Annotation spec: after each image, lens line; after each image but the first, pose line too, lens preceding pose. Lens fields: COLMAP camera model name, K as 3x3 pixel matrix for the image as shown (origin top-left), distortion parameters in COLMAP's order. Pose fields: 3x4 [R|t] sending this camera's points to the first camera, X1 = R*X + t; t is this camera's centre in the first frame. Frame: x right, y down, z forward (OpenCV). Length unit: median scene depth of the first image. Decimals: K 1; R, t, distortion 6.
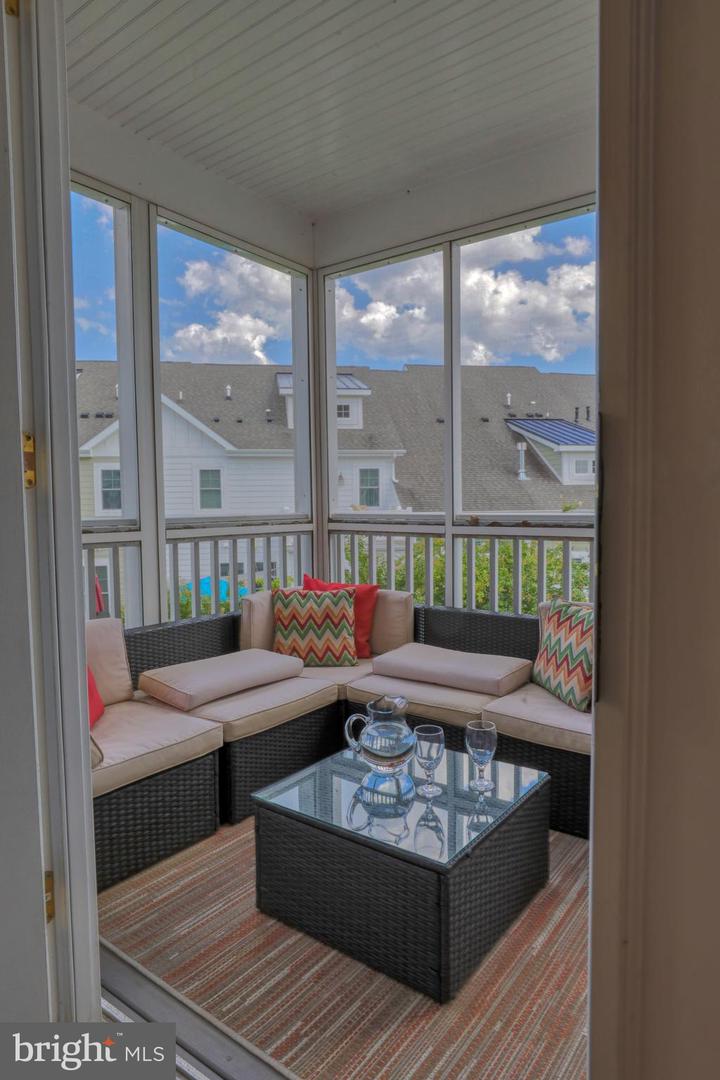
lens RADIAL K [[654.8, 0, 360.6], [0, 654.8, 538.5], [0, 0, 1]] dist [-0.008289, -0.001118]
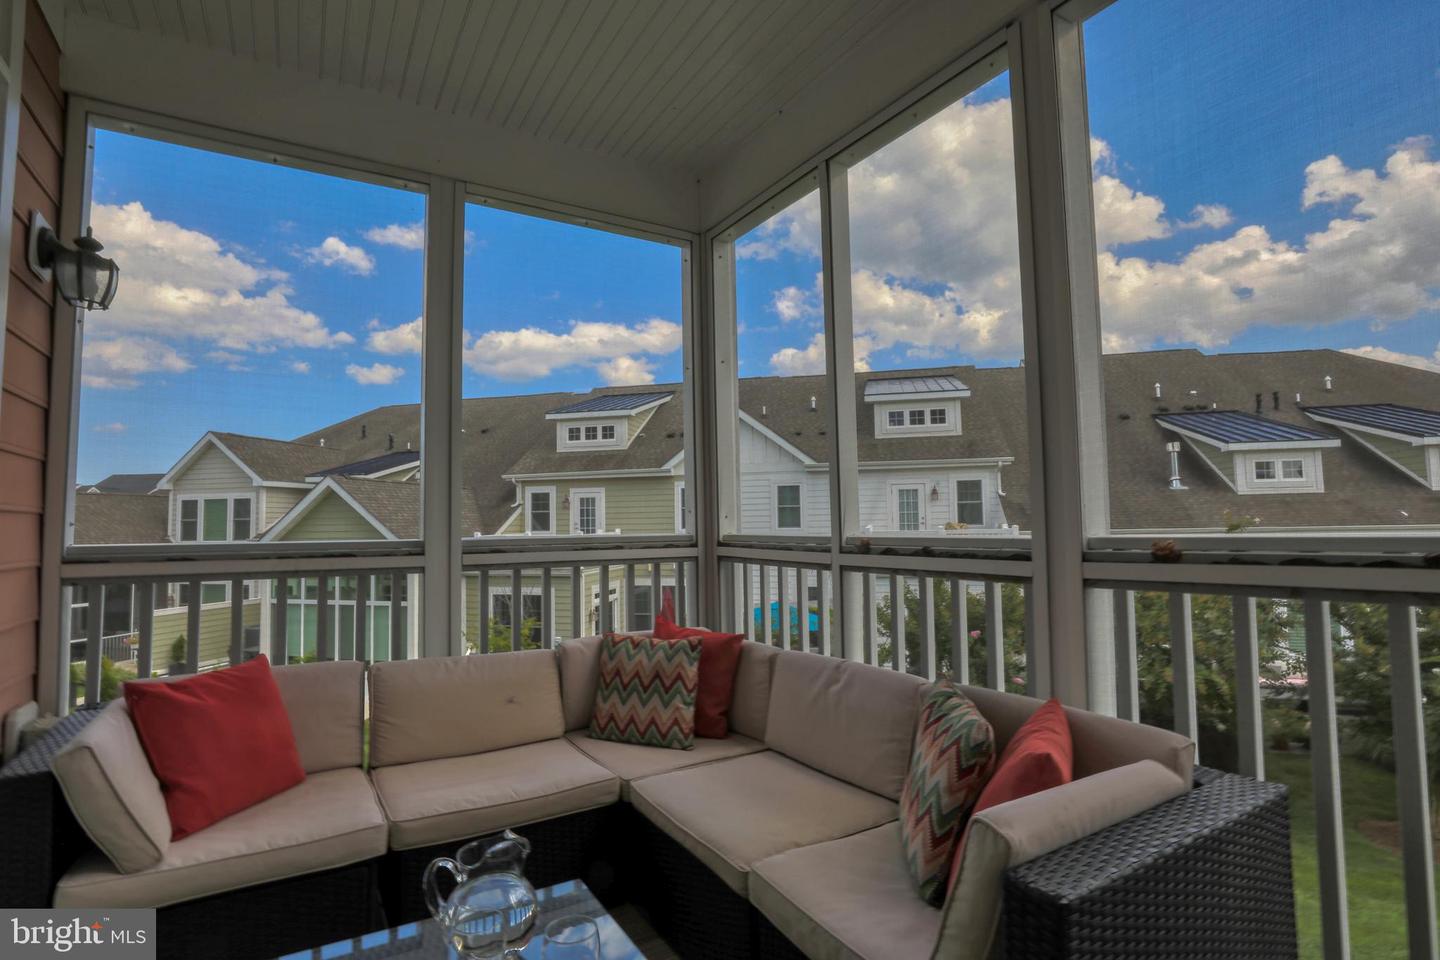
lens RADIAL K [[695.0, 0, 719.0], [0, 695.0, 482.0], [0, 0, 1]] dist [-0.031610, 0.000968]
pose [[0.926904, -0.025526, -0.374429, 0.174285], [-0.016168, 0.994042, -0.107791, -0.007730], [0.374949, 0.105966, 0.920969, 0.162577]]
